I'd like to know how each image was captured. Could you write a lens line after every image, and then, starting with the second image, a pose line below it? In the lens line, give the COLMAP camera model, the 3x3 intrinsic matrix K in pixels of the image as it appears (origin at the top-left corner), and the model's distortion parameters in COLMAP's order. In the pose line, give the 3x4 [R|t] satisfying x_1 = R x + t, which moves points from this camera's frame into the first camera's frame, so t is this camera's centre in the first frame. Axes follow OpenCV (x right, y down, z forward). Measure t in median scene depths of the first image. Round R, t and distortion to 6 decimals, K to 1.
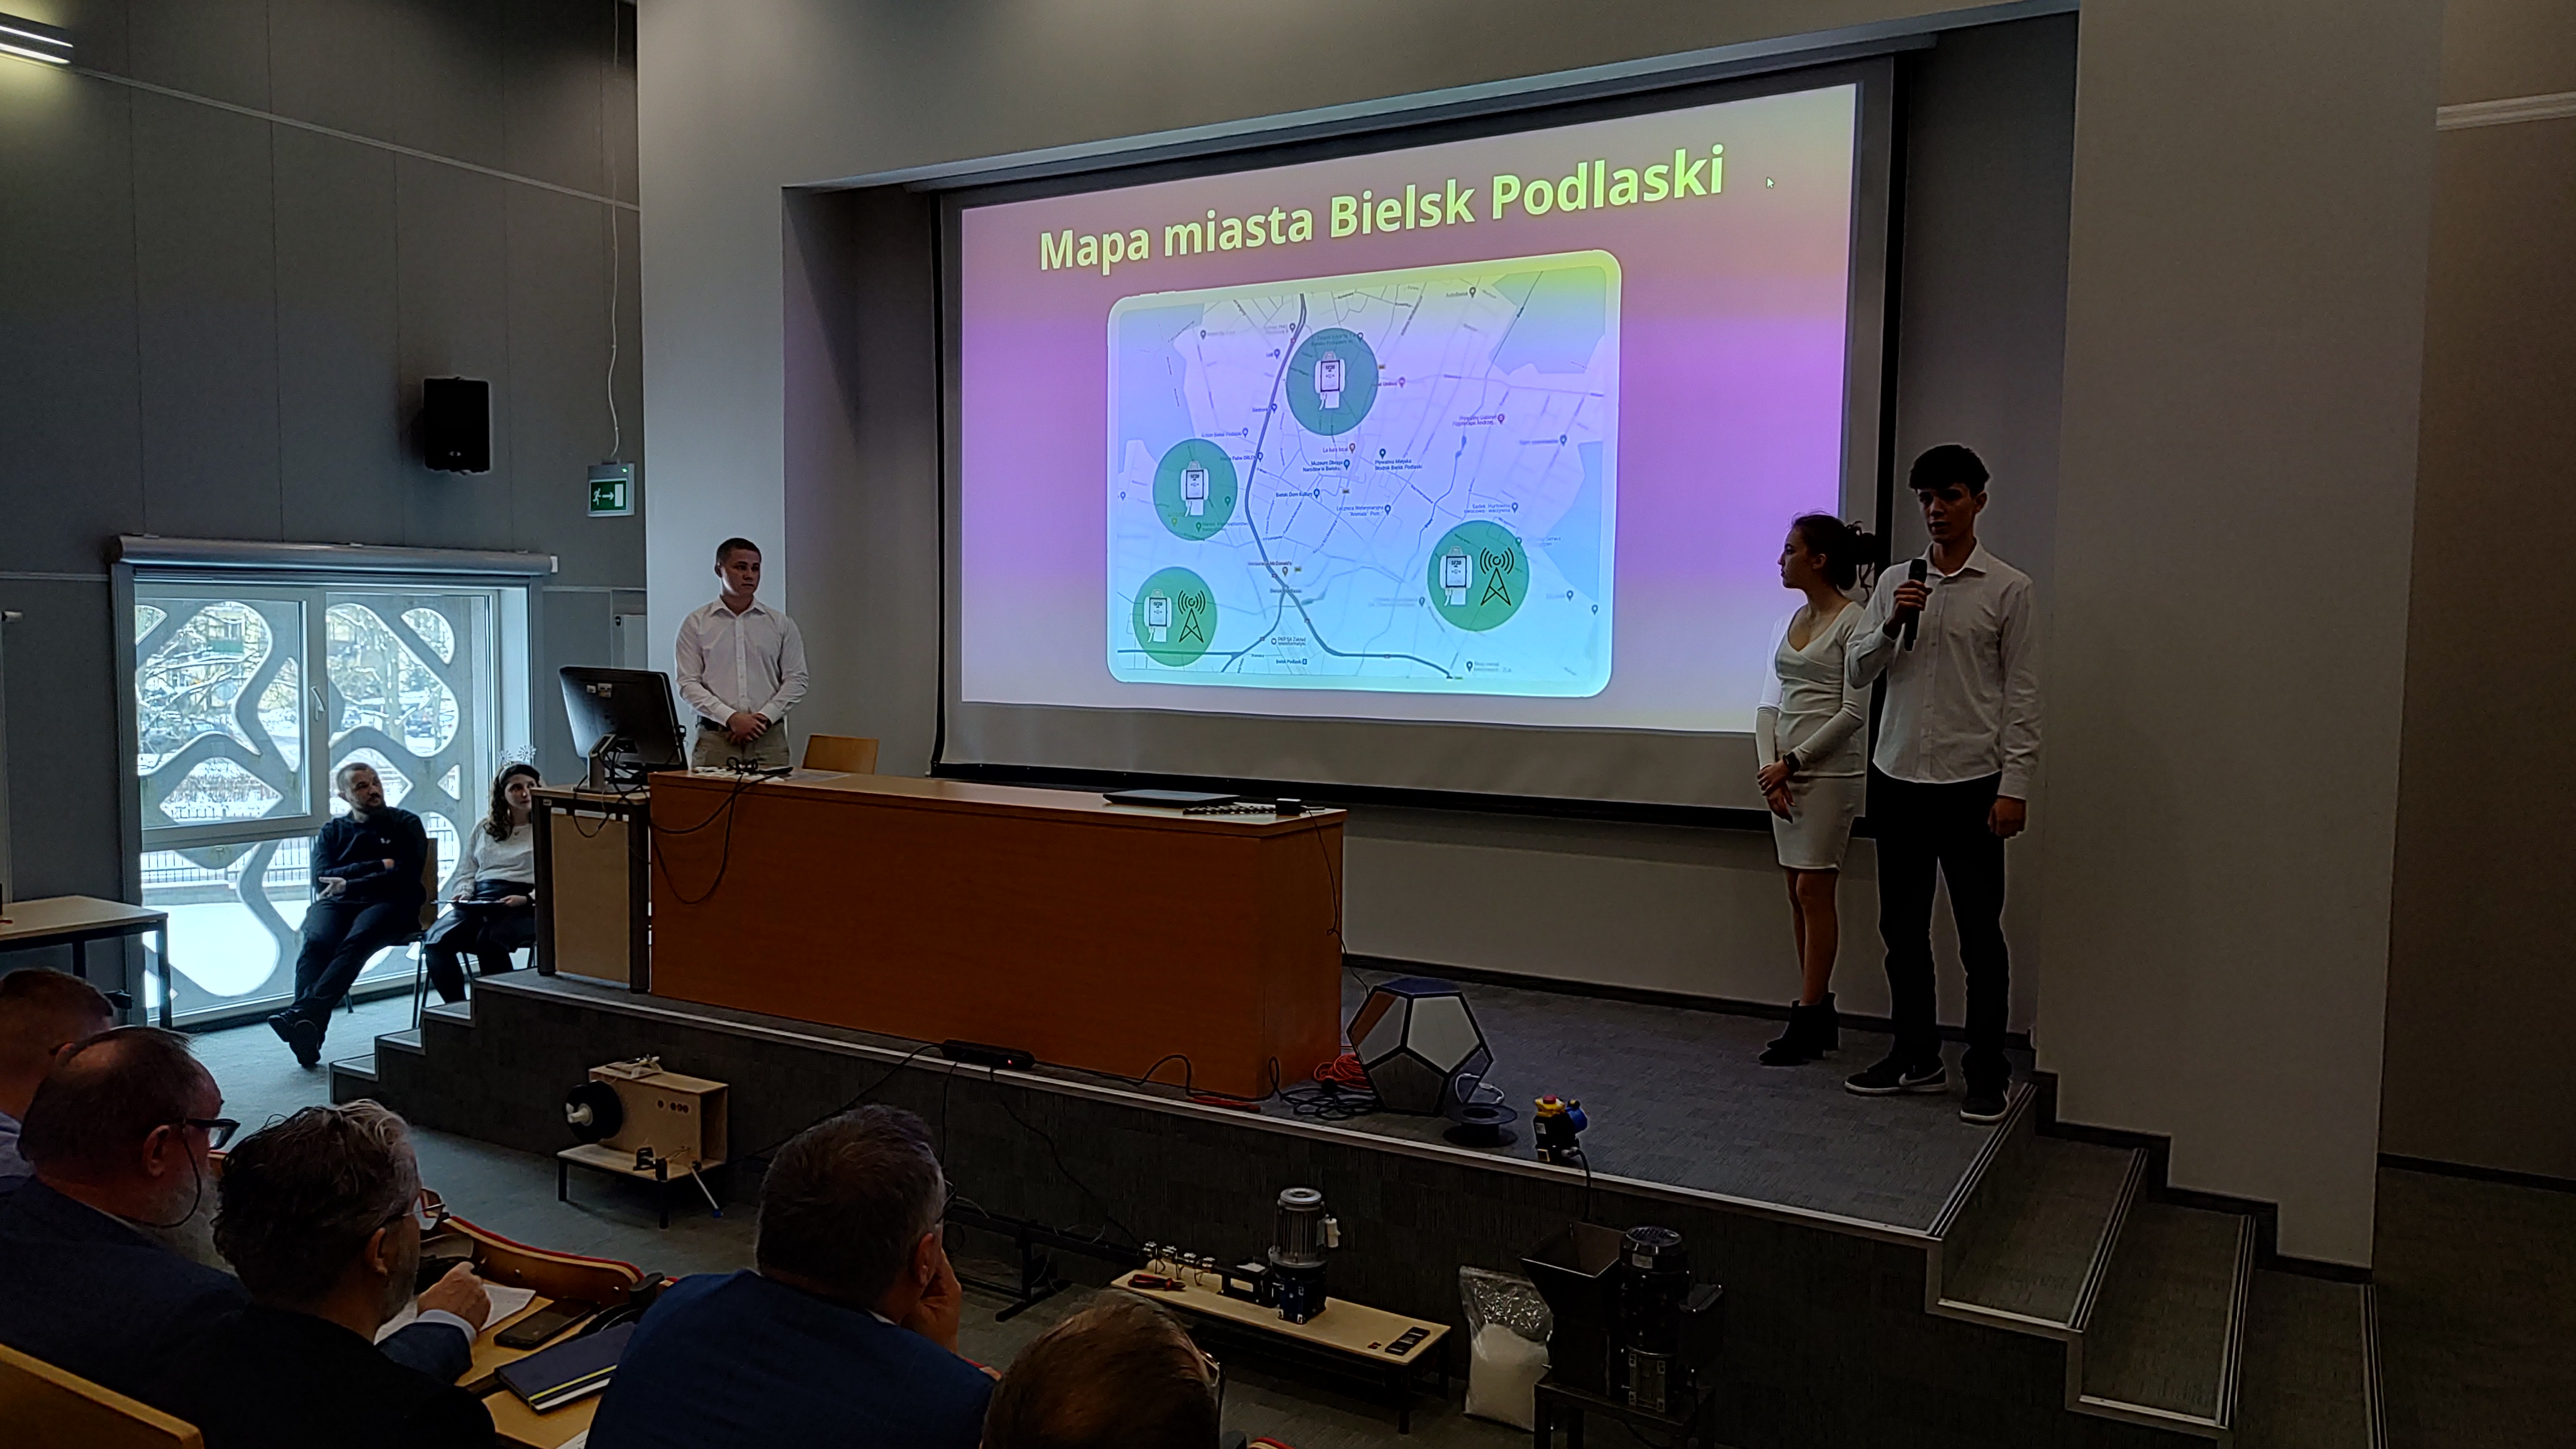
lens RADIAL K [[1751.7, 0, 1400.5], [0, 1751.7, 660.3], [0, 0, 1]] dist [0.051643, -0.028683]
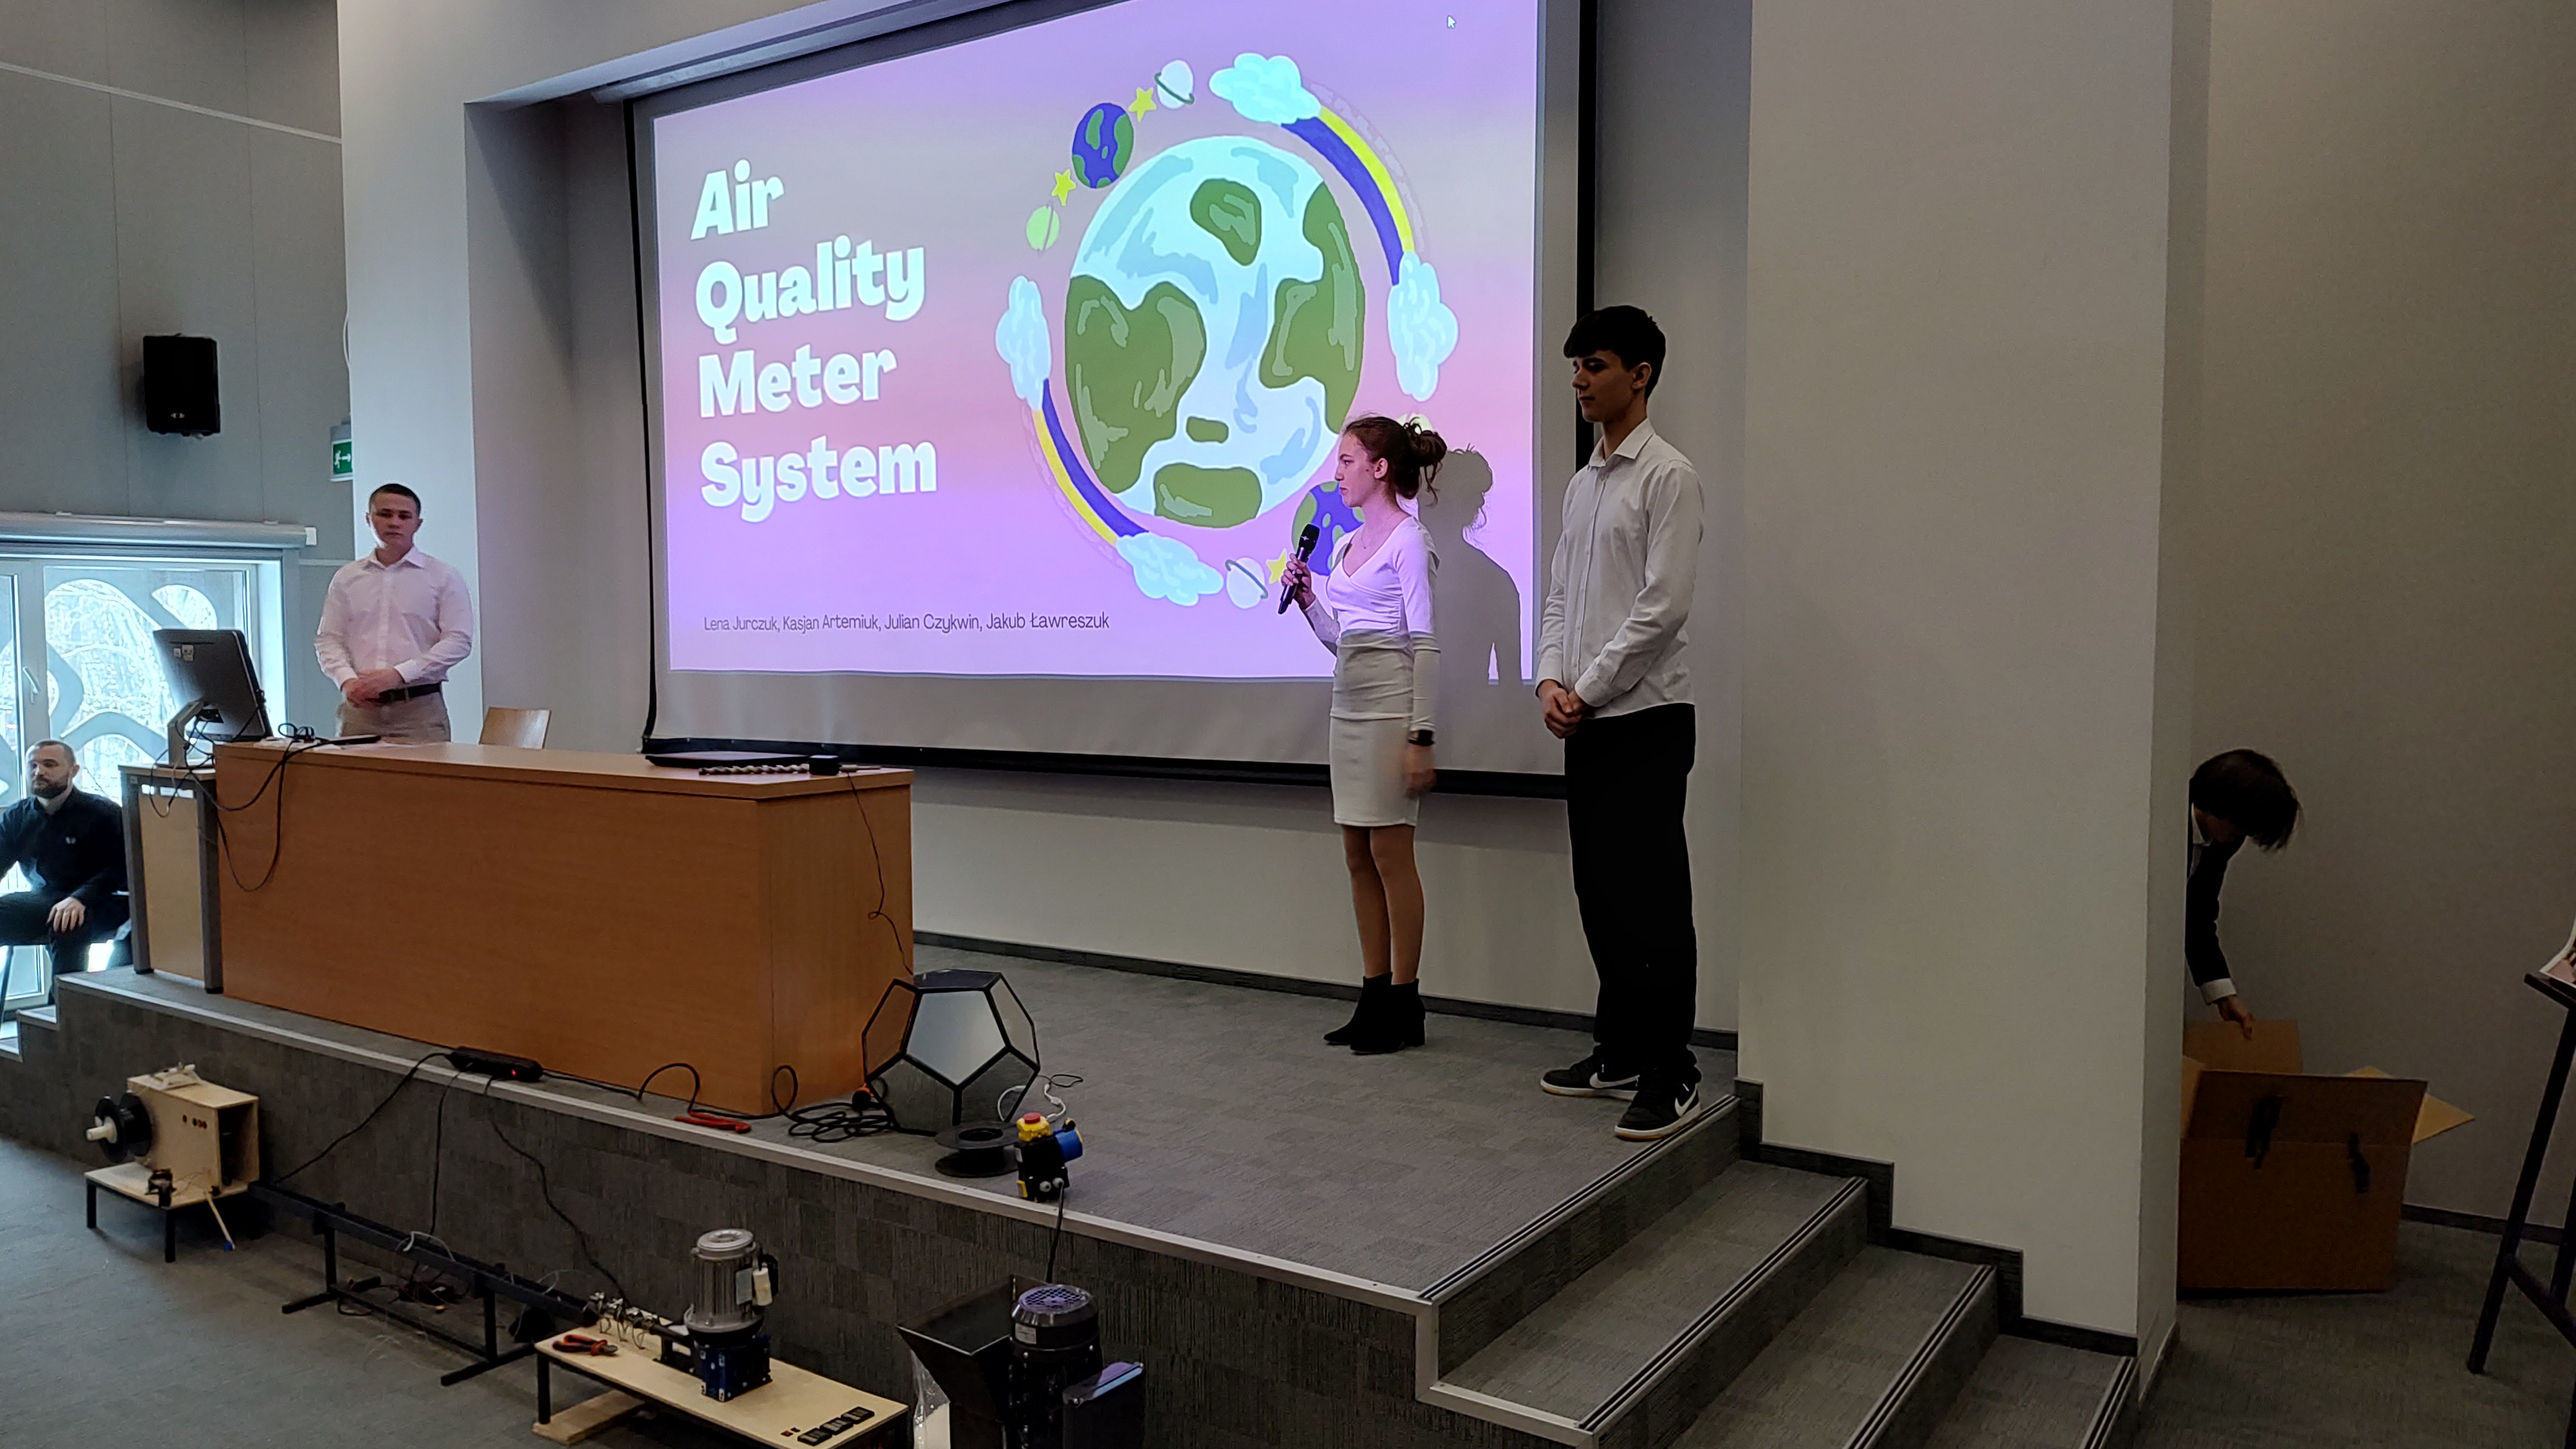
lens RADIAL K [[1751.7, 0, 1383.9], [0, 1751.7, 657.6], [0, 0, 1]] dist [0.051643, -0.028683]
pose [[0.997107, -0.016256, -0.074248, 0.257604], [0.015917, 0.999860, -0.005151, 0.040012], [0.074321, 0.003954, 0.997227, 0.181249]]
